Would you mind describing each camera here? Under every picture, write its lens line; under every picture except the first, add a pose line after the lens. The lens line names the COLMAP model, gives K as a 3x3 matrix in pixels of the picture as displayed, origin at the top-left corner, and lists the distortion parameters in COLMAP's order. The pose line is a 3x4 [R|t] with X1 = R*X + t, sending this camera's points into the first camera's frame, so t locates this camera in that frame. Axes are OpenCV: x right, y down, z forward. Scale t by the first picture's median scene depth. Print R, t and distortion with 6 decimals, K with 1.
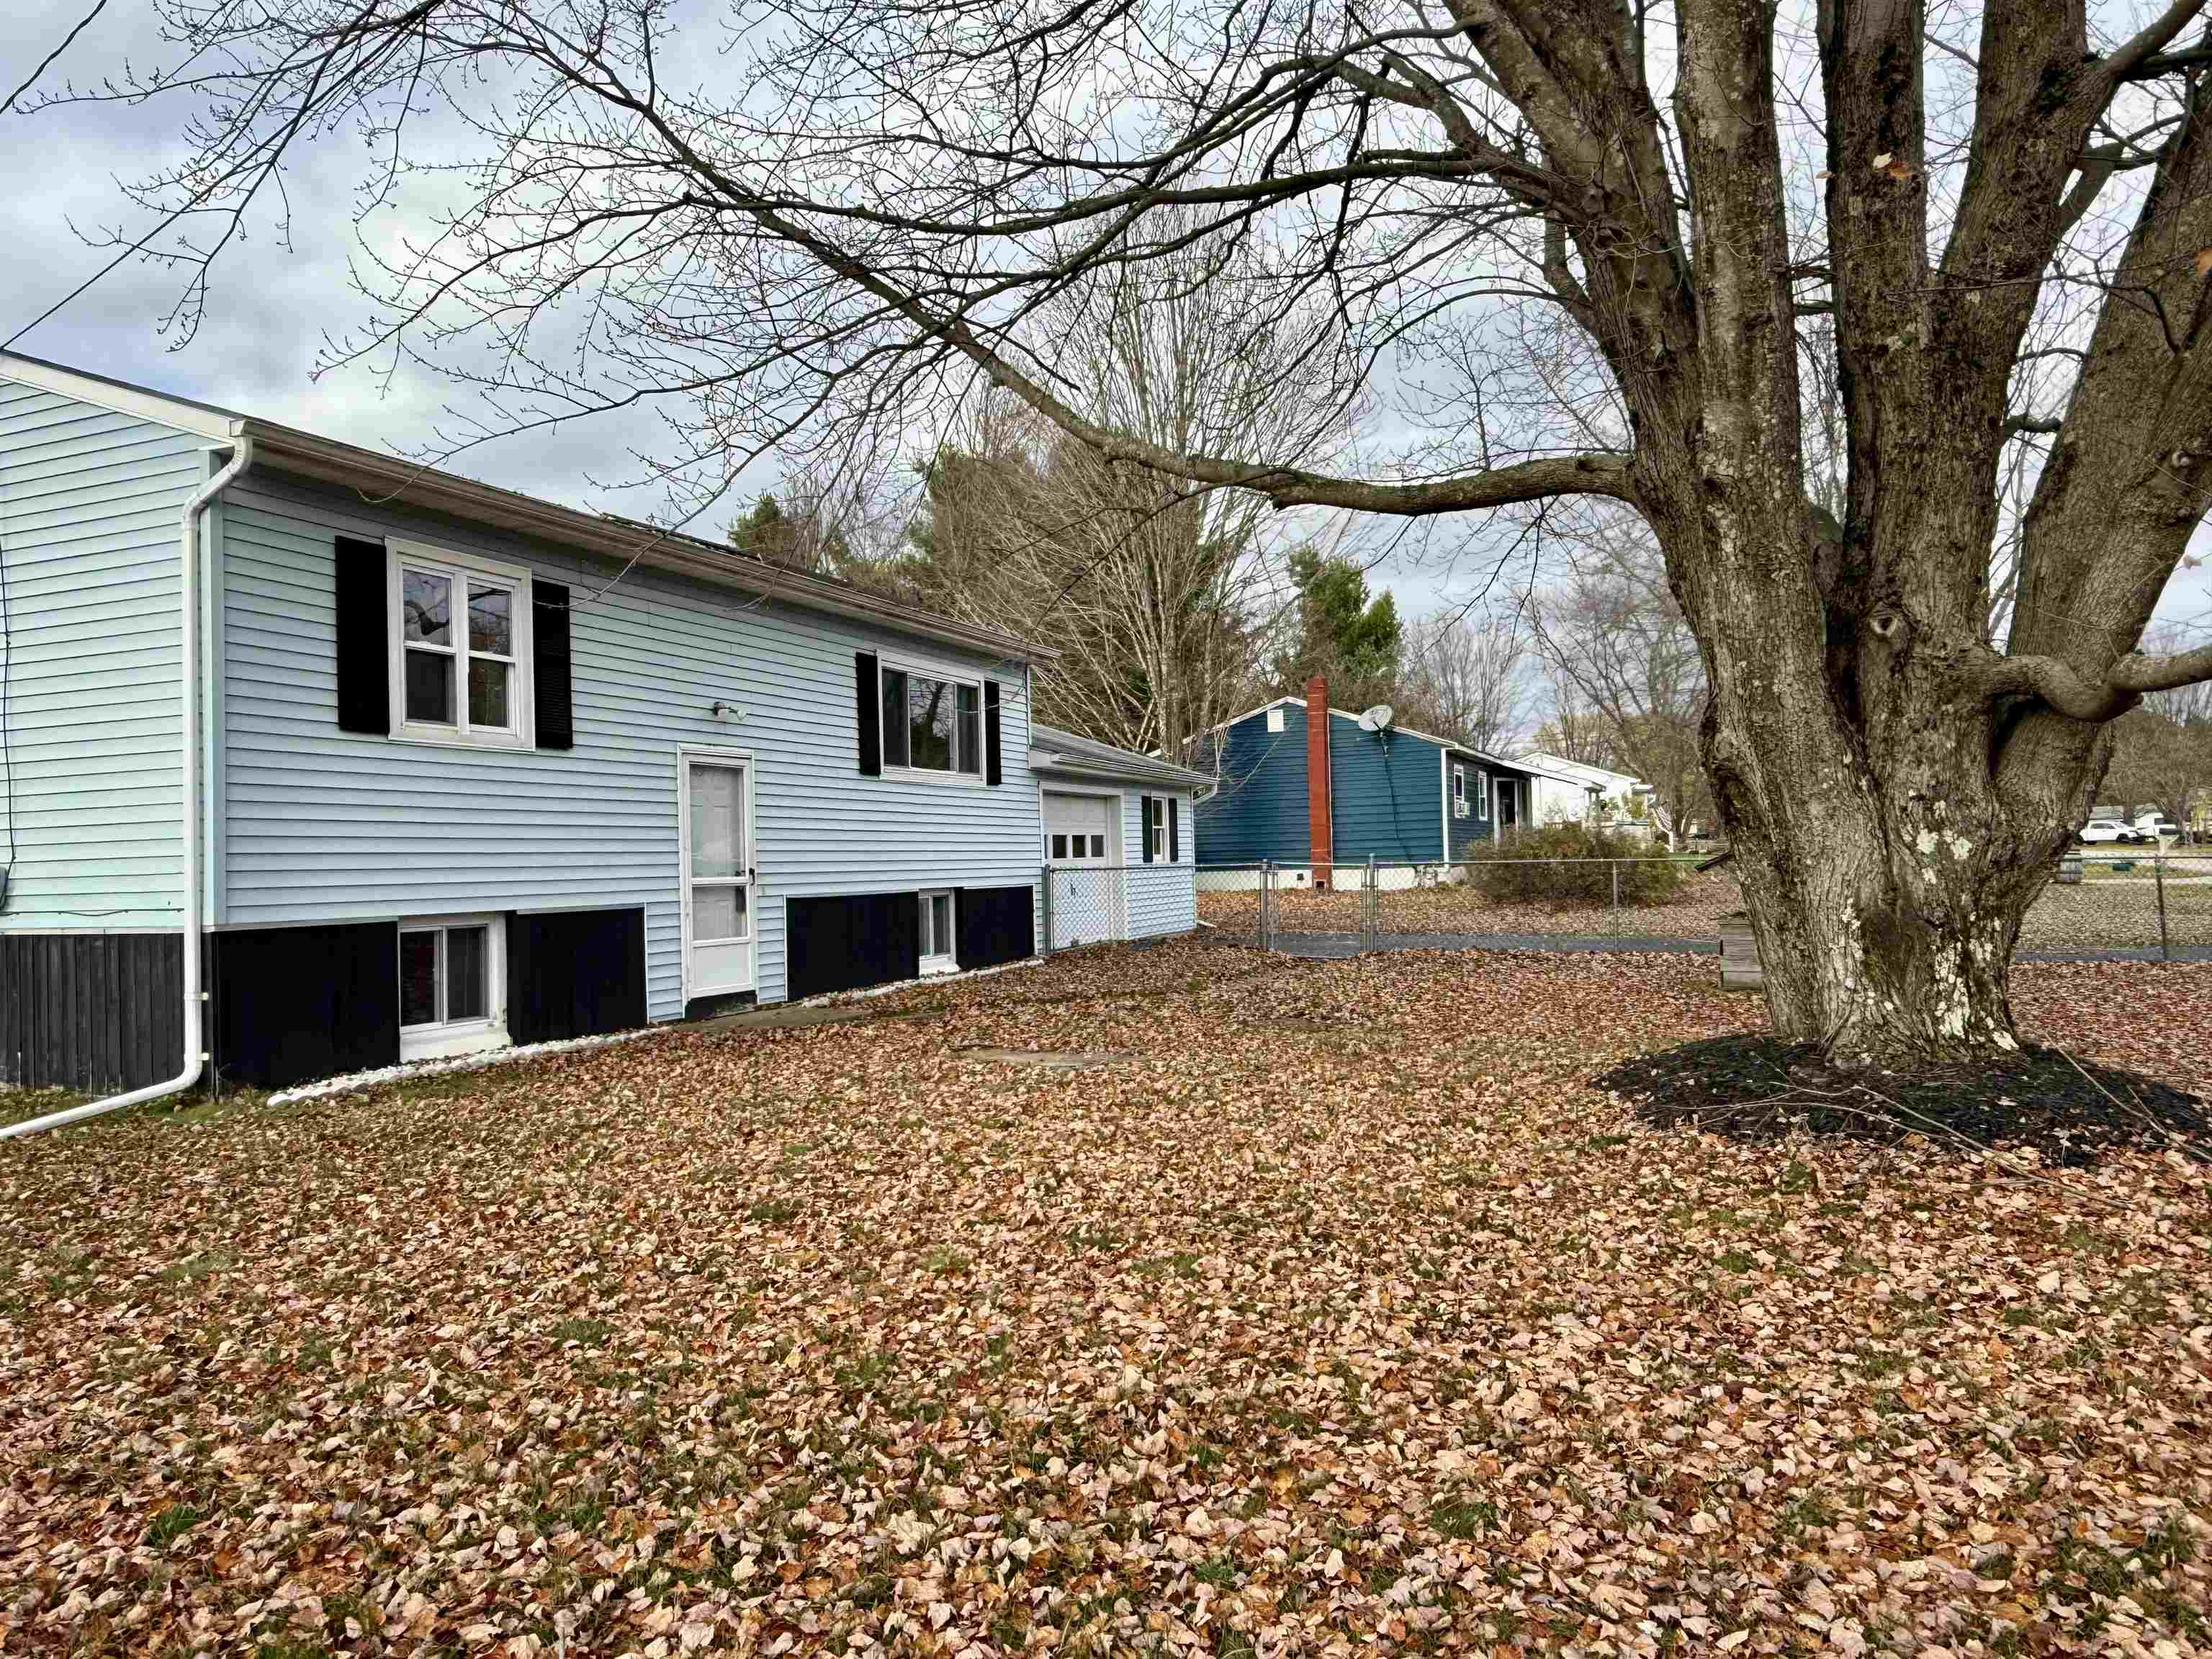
lens RADIAL K [[1528.1, 0, 1069.3], [0, 1528.1, 830.0], [0, 0, 1]] dist [0.002666, 0.002329]
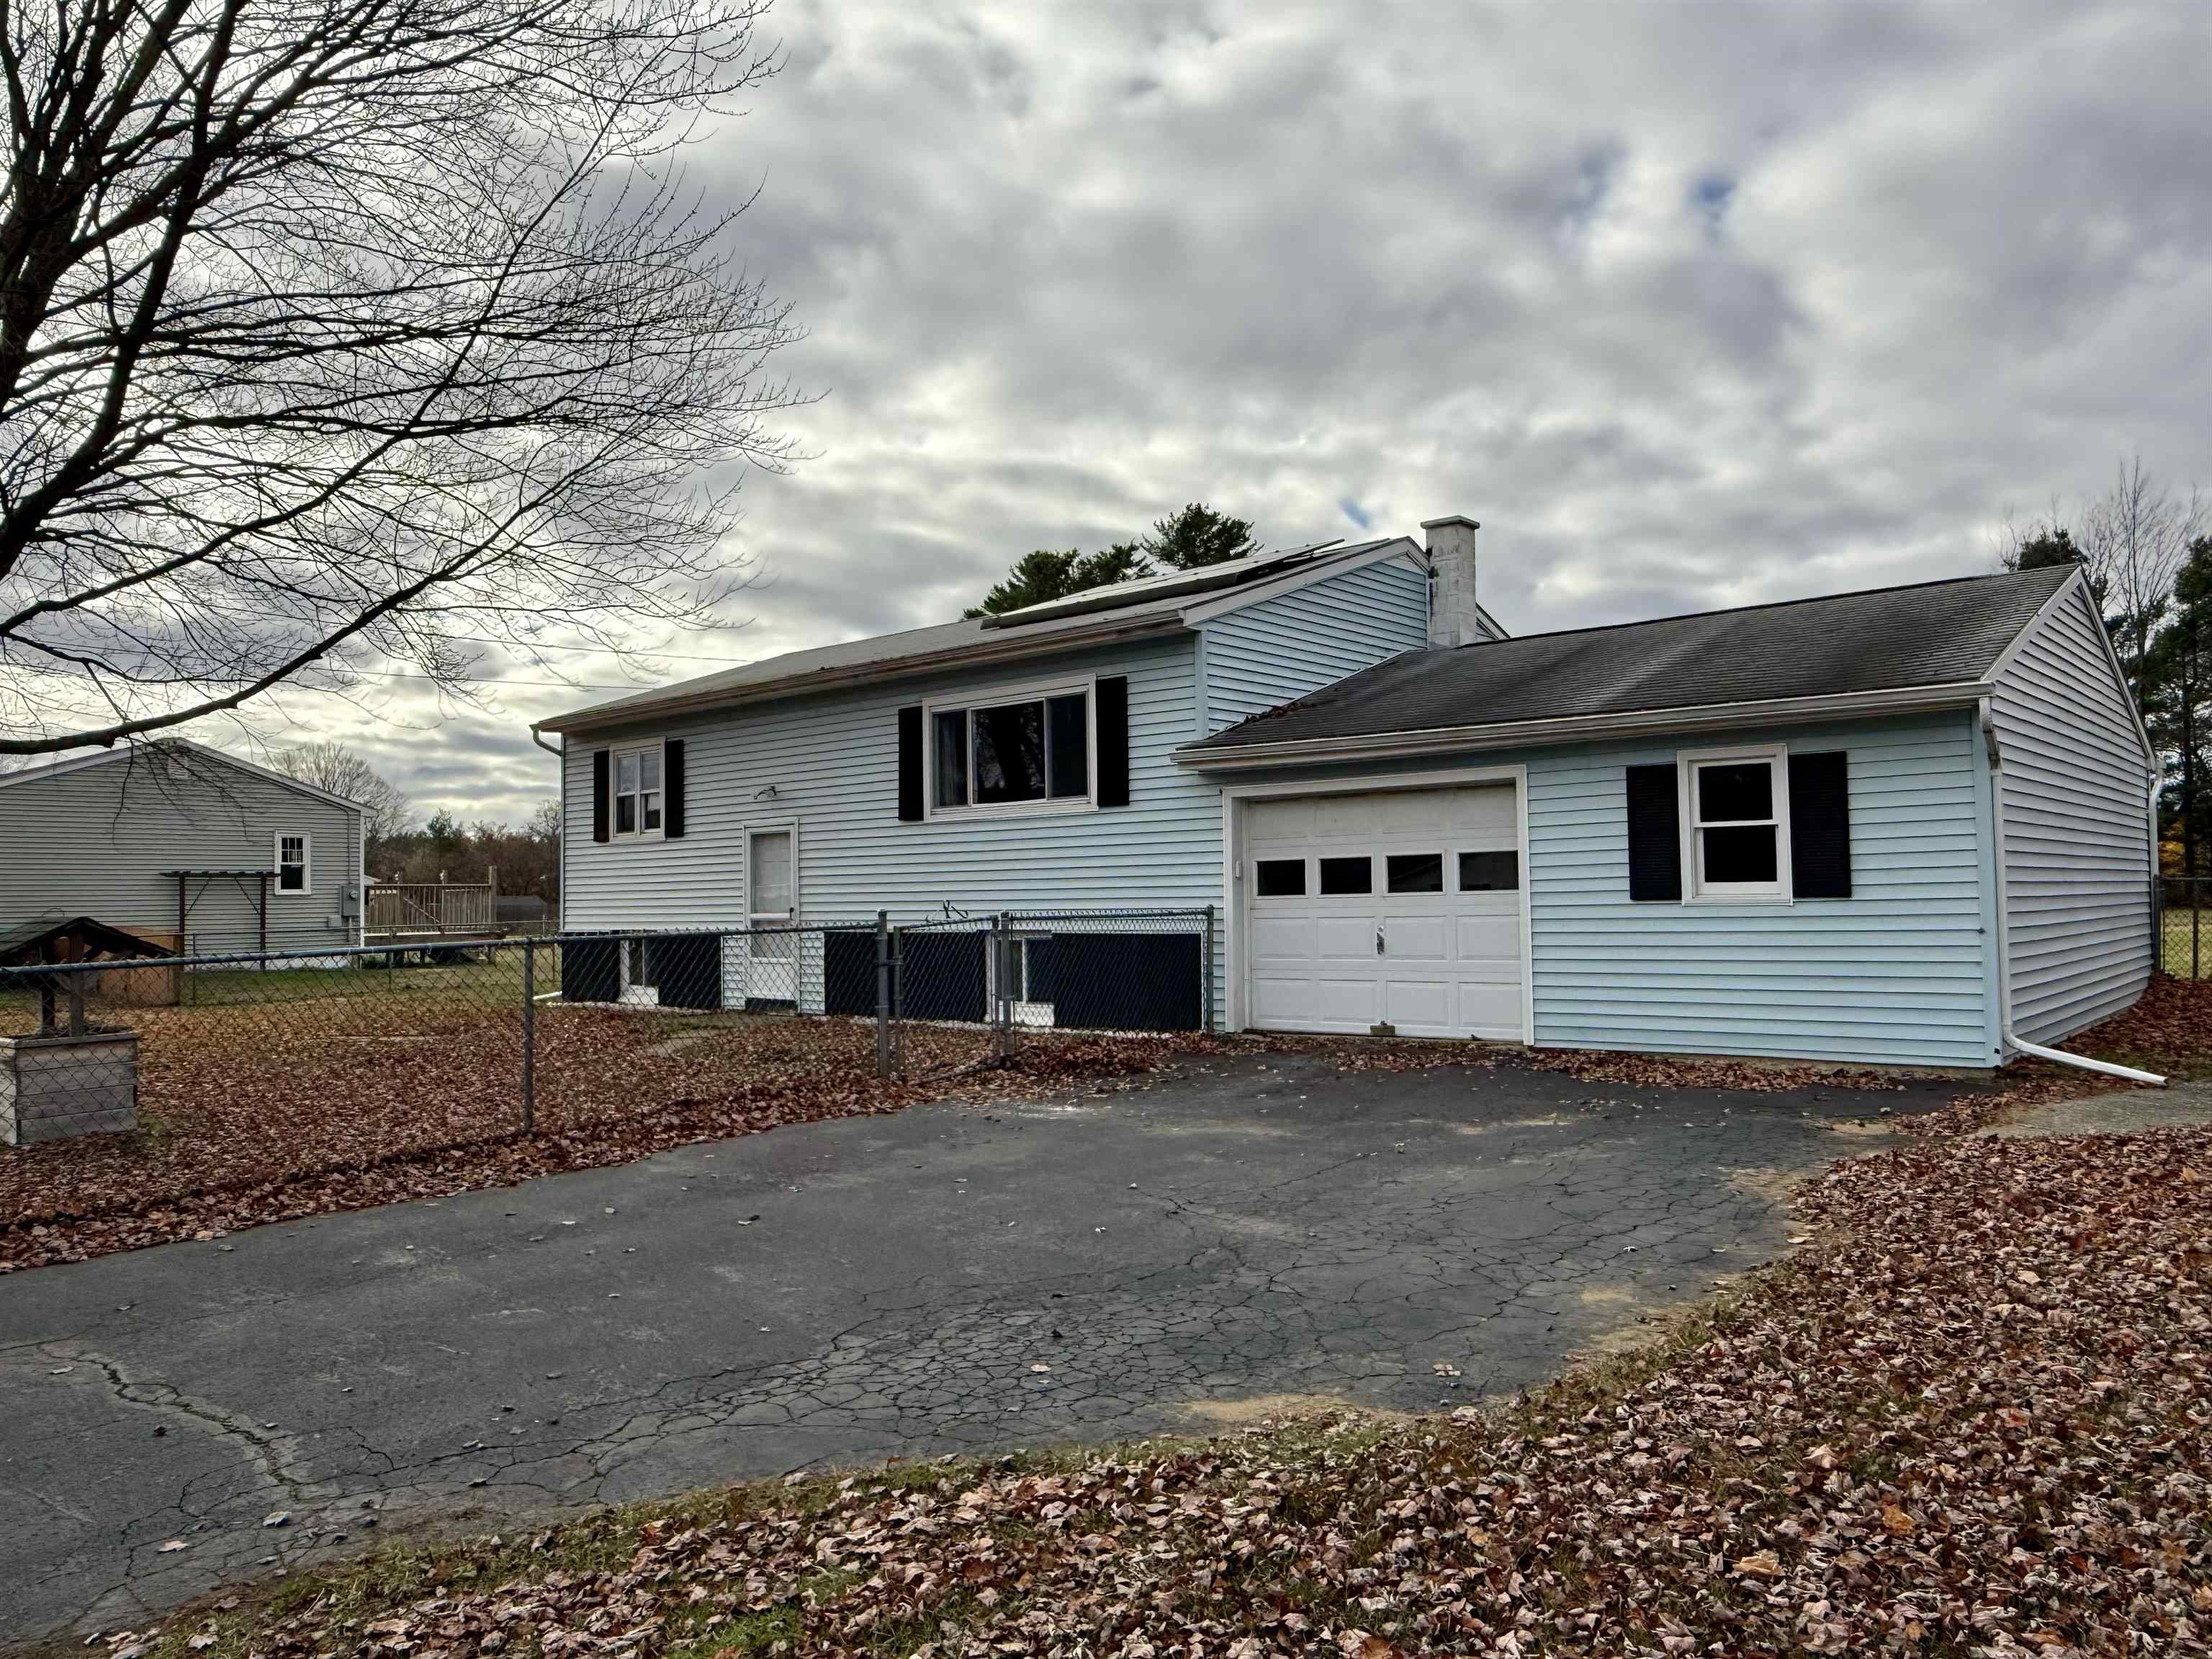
lens RADIAL K [[1528.1, 0, 1069.3], [0, 1528.1, 830.0], [0, 0, 1]] dist [0.002666, 0.002329]
pose [[-0.314330, -0.014259, -0.949207, 1.134033], [0.044569, 0.998563, -0.029760, 0.009400], [0.948267, -0.051660, -0.313243, 1.925934]]
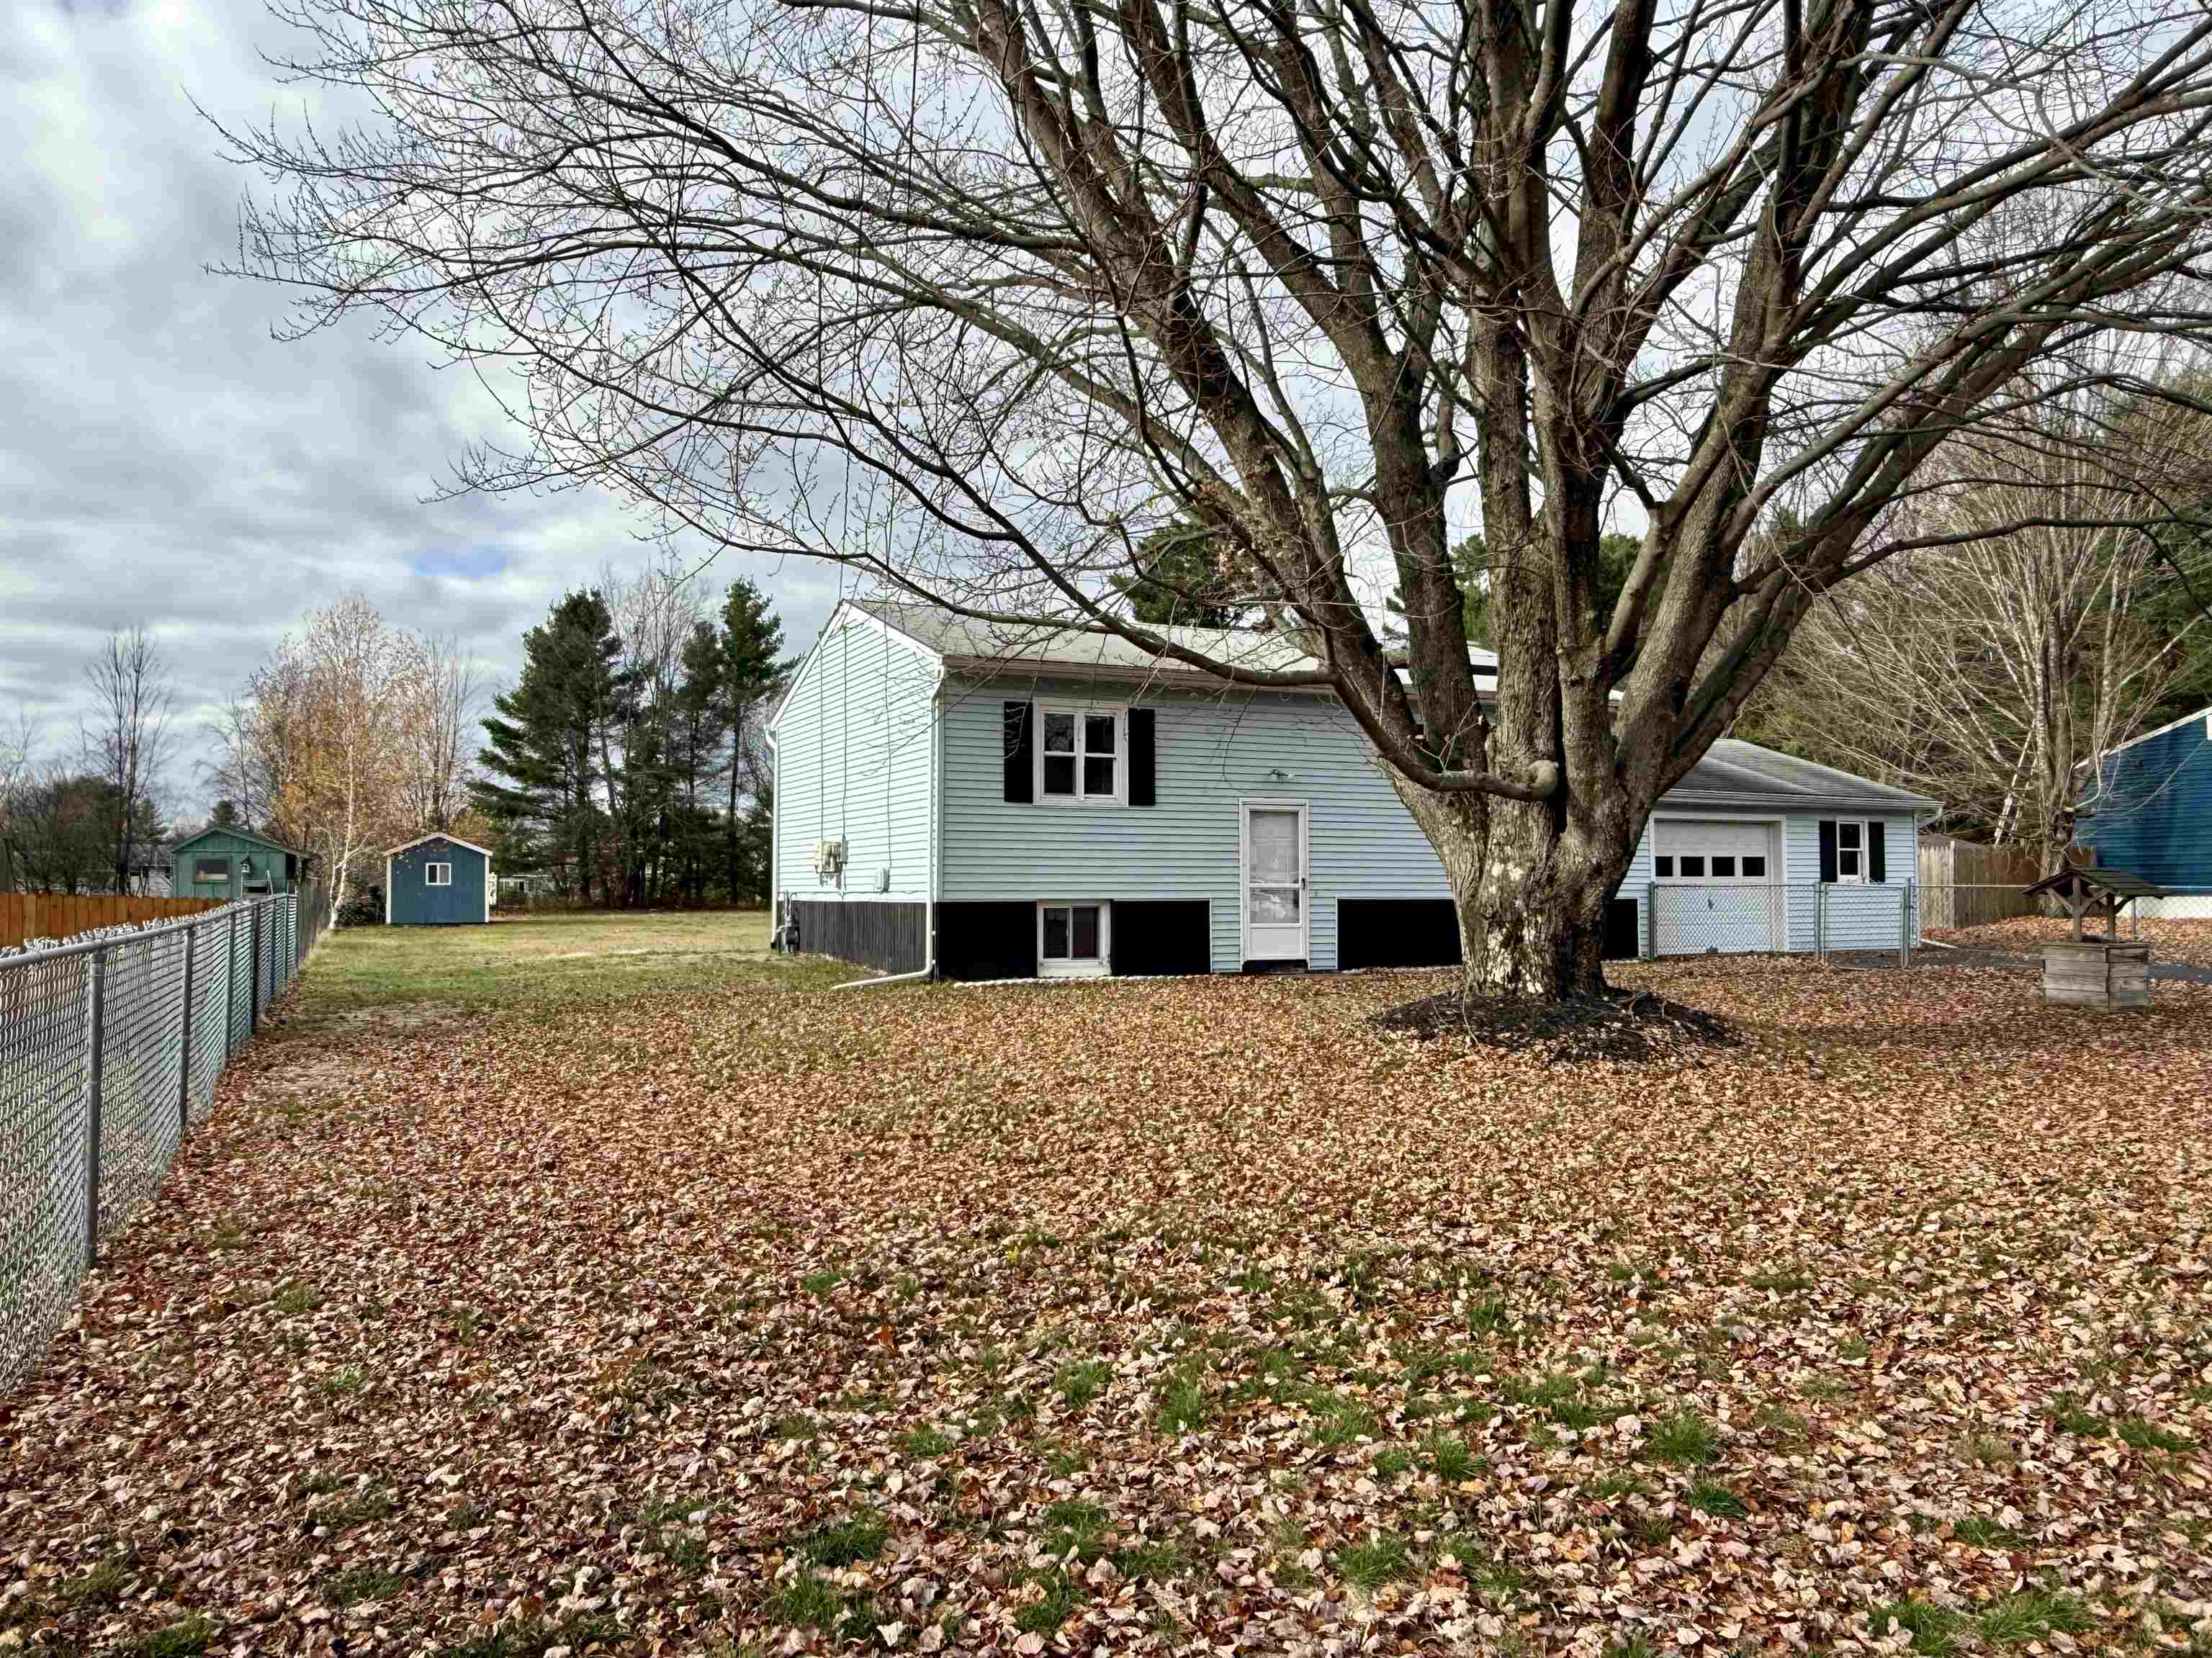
lens RADIAL K [[1527.9, 0, 1069.3], [0, 1527.9, 829.5], [0, 0, 1]] dist [0.002666, 0.002329]
pose [[0.748226, -0.003390, -0.663435, 0.725850], [-0.002662, 0.999964, -0.008112, -0.011995], [0.663438, 0.007836, 0.748190, -0.331037]]
